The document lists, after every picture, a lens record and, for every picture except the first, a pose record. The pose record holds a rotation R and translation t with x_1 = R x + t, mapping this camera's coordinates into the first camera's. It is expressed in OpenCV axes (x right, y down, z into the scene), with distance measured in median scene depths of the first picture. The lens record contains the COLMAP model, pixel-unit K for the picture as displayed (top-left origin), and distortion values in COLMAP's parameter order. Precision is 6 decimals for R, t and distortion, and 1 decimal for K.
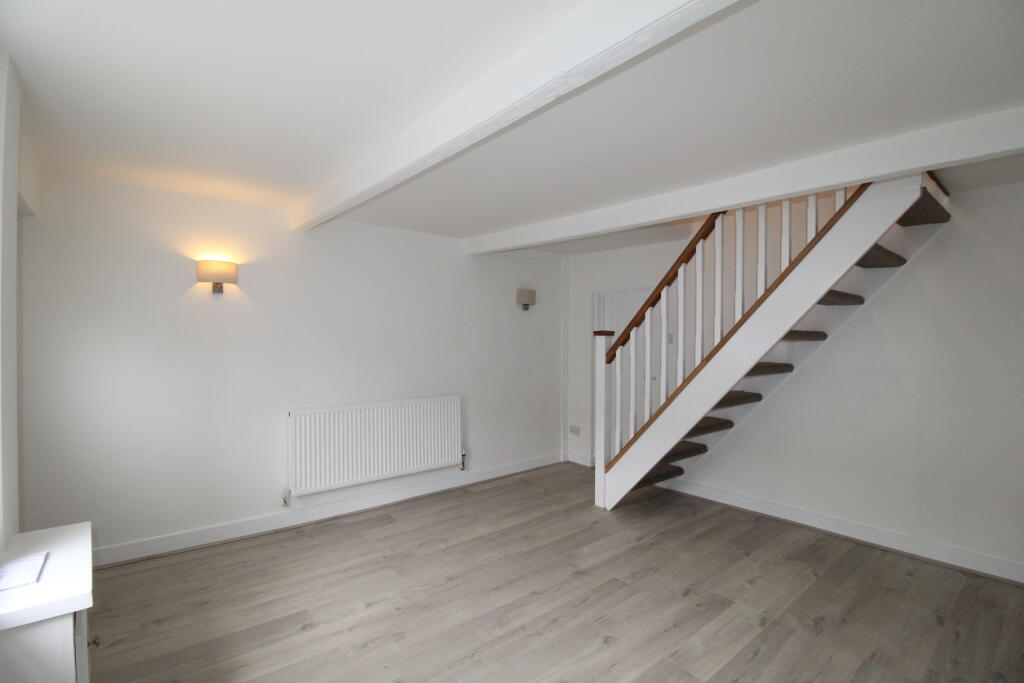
lens RADIAL K [[474.5, 0, 516.4], [0, 474.5, 342.7], [0, 0, 1]] dist [-0.008064, -0.007941]
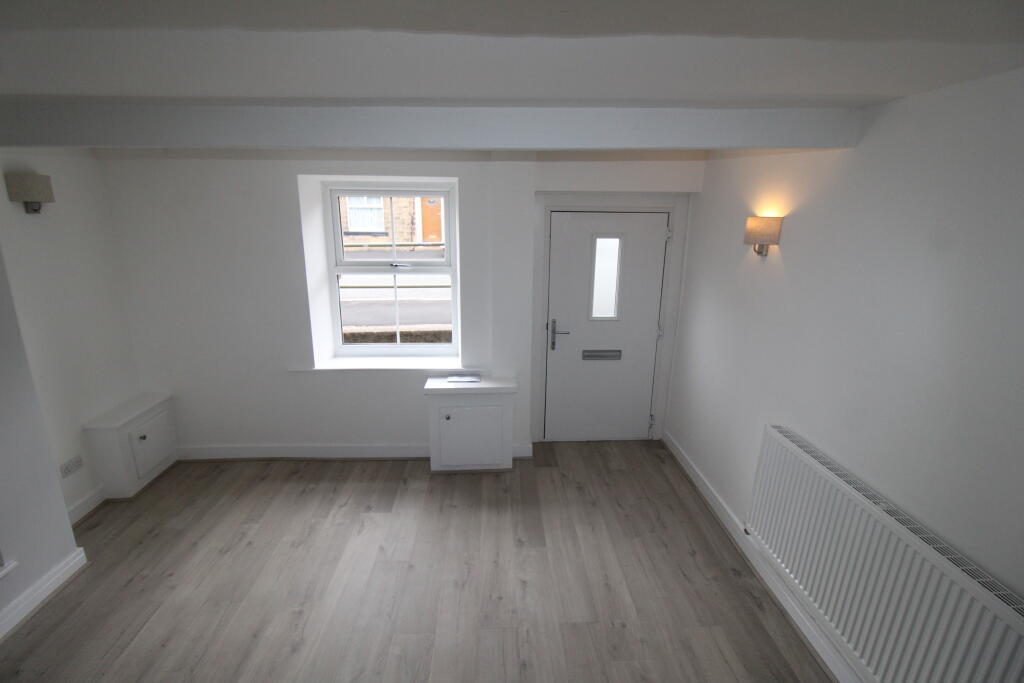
lens RADIAL K [[474.5, 0, 514.8], [0, 474.5, 346.7], [0, 0, 1]] dist [-0.008064, -0.007941]
pose [[-0.596692, 0.205244, -0.775780, 0.330091], [-0.033234, 0.959589, 0.279436, -0.185279], [0.801782, 0.192519, -0.565758, 1.249193]]
